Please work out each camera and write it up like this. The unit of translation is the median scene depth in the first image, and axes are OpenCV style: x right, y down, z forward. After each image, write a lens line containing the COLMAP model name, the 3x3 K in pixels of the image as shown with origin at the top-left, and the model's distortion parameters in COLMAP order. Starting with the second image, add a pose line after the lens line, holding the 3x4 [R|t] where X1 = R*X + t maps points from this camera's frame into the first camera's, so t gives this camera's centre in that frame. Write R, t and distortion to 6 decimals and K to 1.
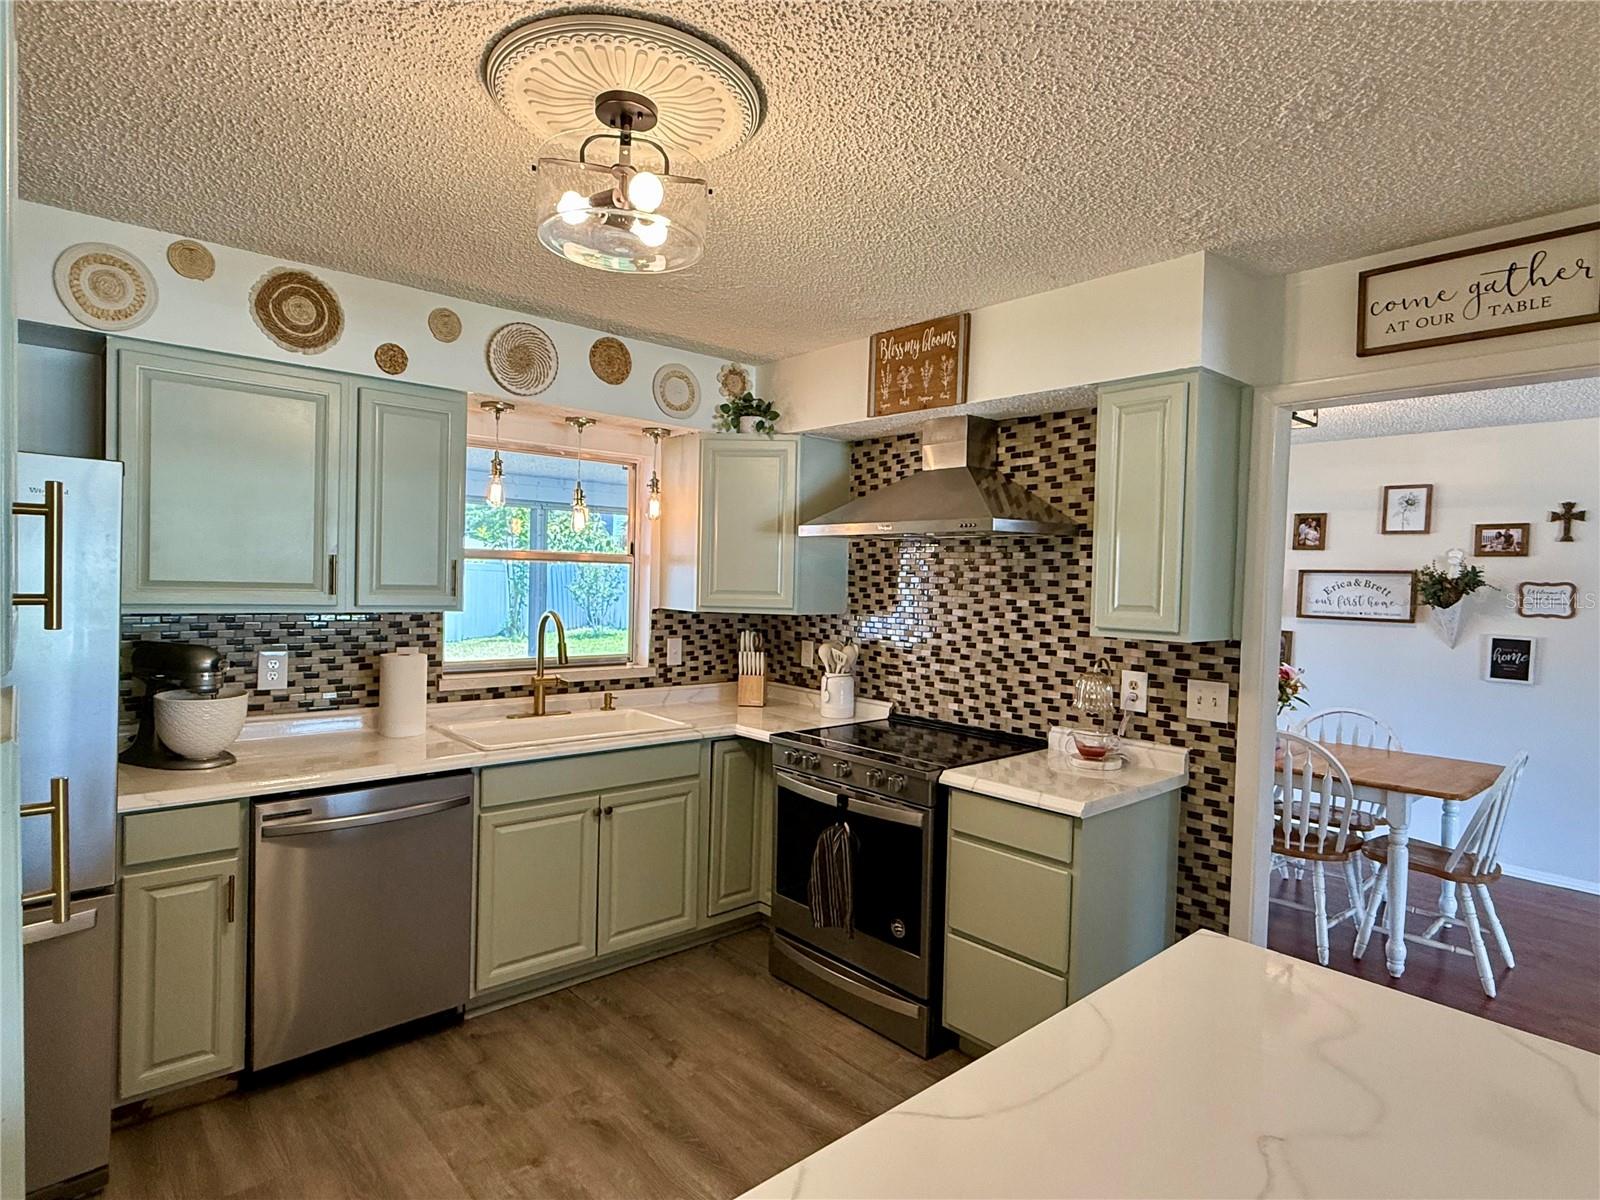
lens RADIAL K [[866.2, 0, 797.4], [0, 866.2, 601.0], [0, 0, 1]] dist [0.000970, -0.000469]
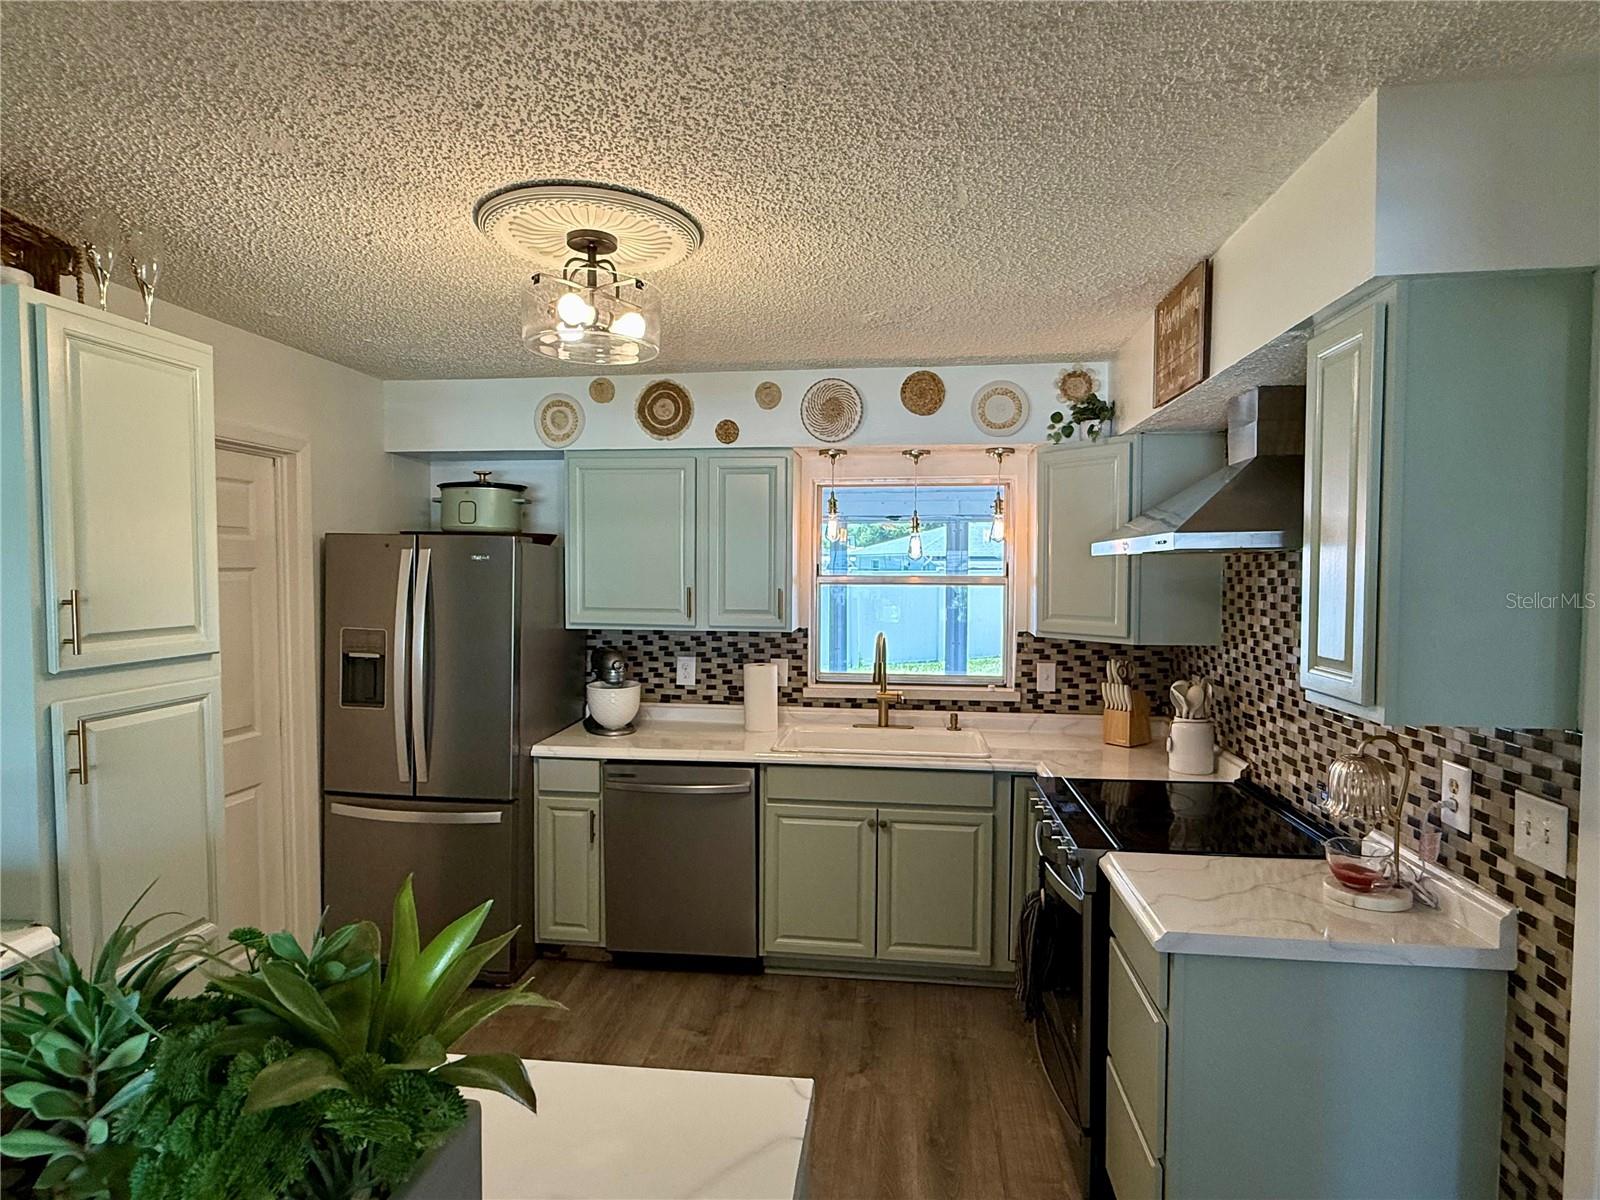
lens RADIAL K [[866.2, 0, 797.4], [0, 866.2, 601.0], [0, 0, 1]] dist [0.000970, -0.000469]
pose [[0.659523, 0.004844, -0.751668, 0.516273], [-0.007779, 0.999970, -0.000382, -0.029639], [0.751644, 0.006099, 0.659541, 0.226049]]
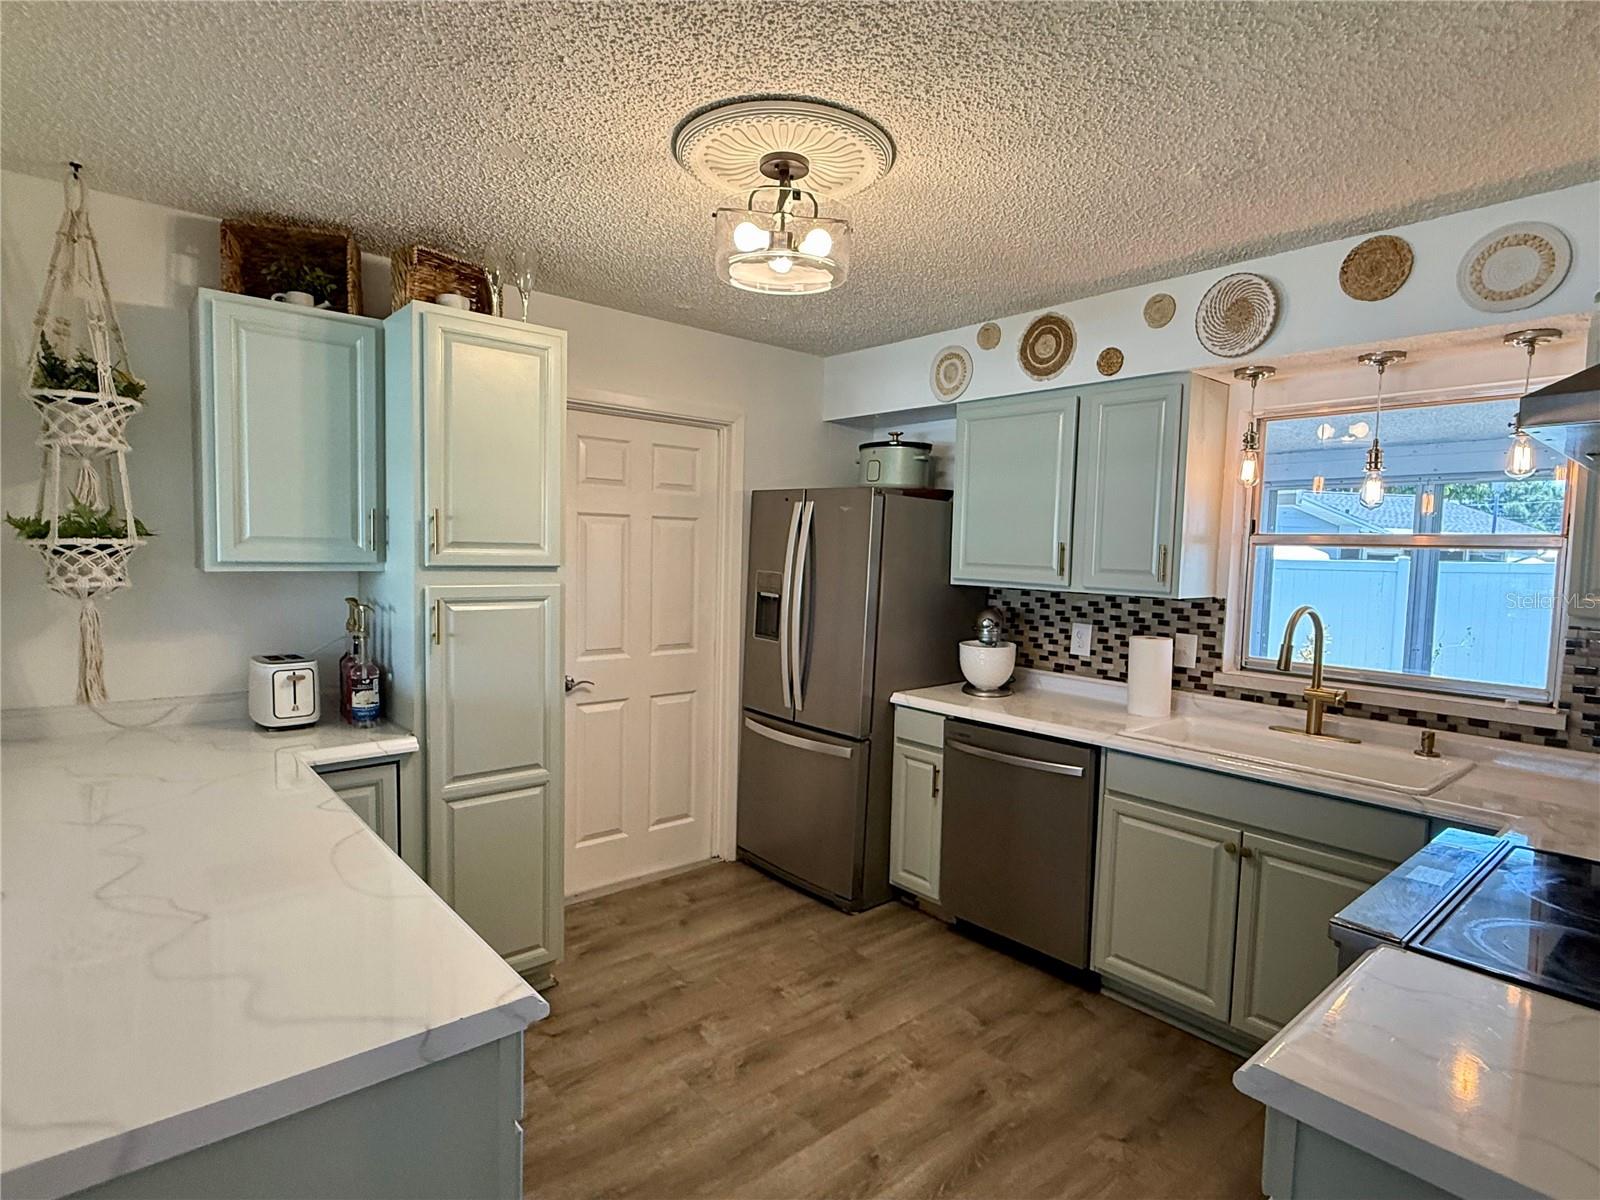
lens RADIAL K [[843.1, 0, 800.0], [0, 843.1, 600.0], [0, 0, 1]] dist [0.002844, 0.000341]
pose [[-0.013051, 0.034400, -0.999323, 0.569055], [-0.055652, 0.997834, 0.035076, 0.004650], [0.998365, 0.056073, -0.011109, 0.595319]]
